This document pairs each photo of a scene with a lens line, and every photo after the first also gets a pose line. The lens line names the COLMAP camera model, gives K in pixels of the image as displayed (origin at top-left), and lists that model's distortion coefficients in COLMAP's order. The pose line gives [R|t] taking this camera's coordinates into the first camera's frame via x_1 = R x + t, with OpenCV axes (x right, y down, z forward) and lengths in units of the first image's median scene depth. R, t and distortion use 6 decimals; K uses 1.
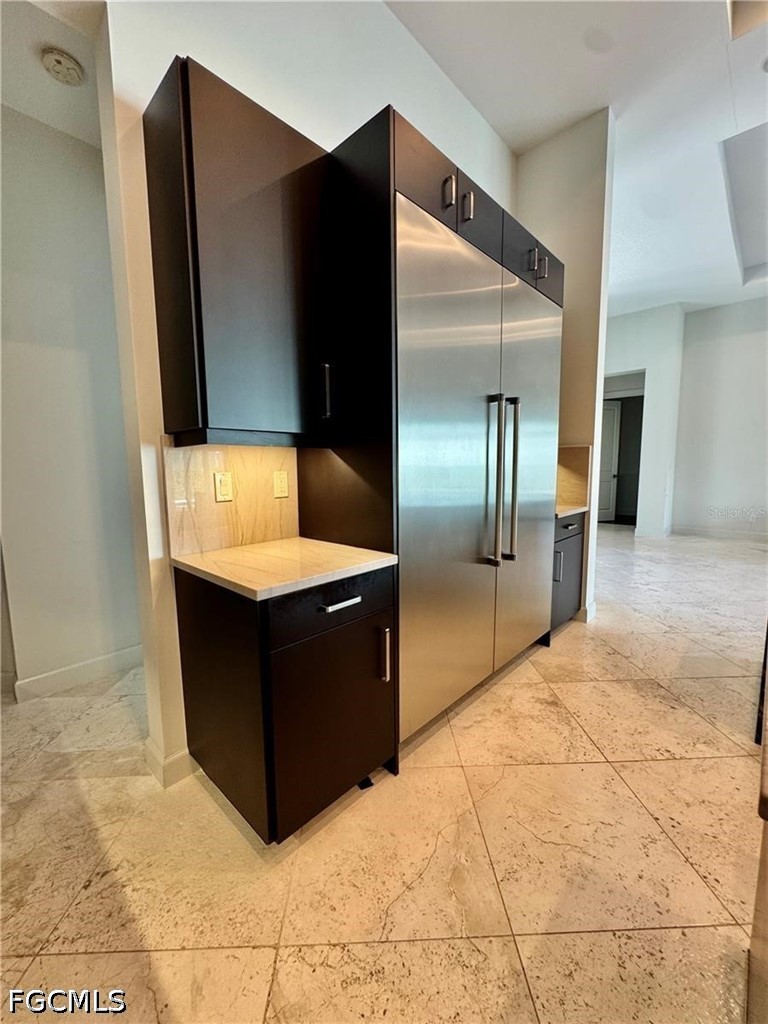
lens RADIAL K [[411.7, 0, 384.0], [0, 411.7, 512.0], [0, 0, 1]] dist [-0.001465, -0.000073]
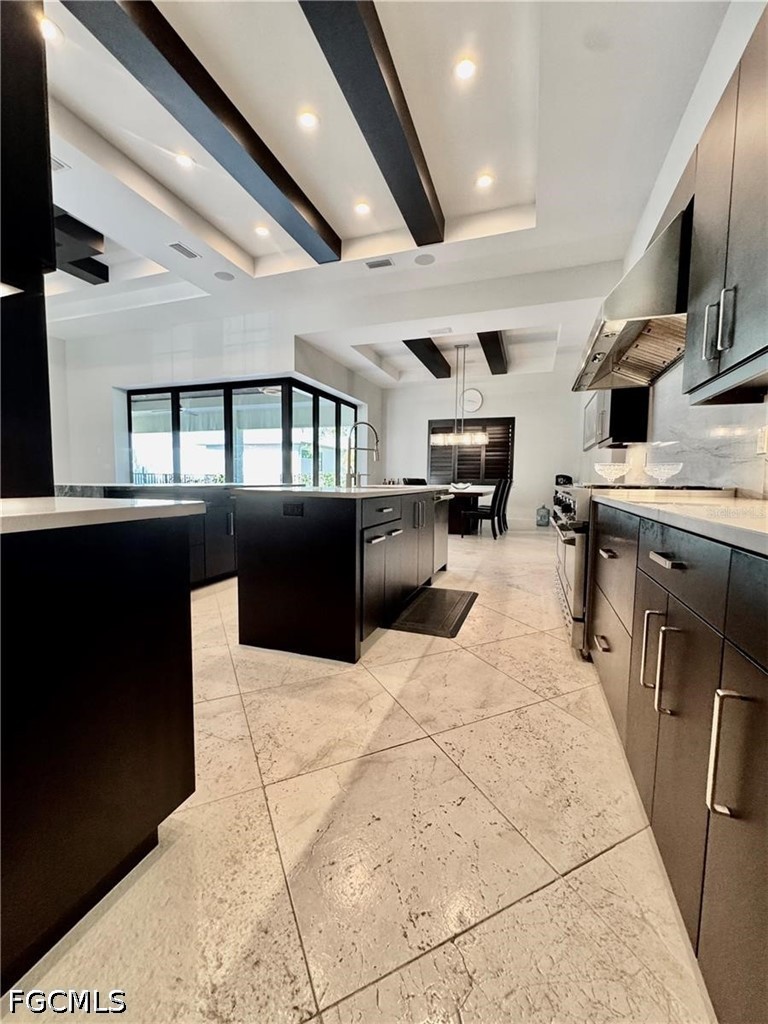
lens RADIAL K [[411.7, 0, 384.0], [0, 411.7, 512.0], [0, 0, 1]] dist [-0.001465, -0.000073]
pose [[-0.402766, -0.065820, 0.912933, -1.523480], [0.100344, 0.988224, 0.115518, 0.156255], [-0.909786, 0.138134, -0.391419, 1.084650]]
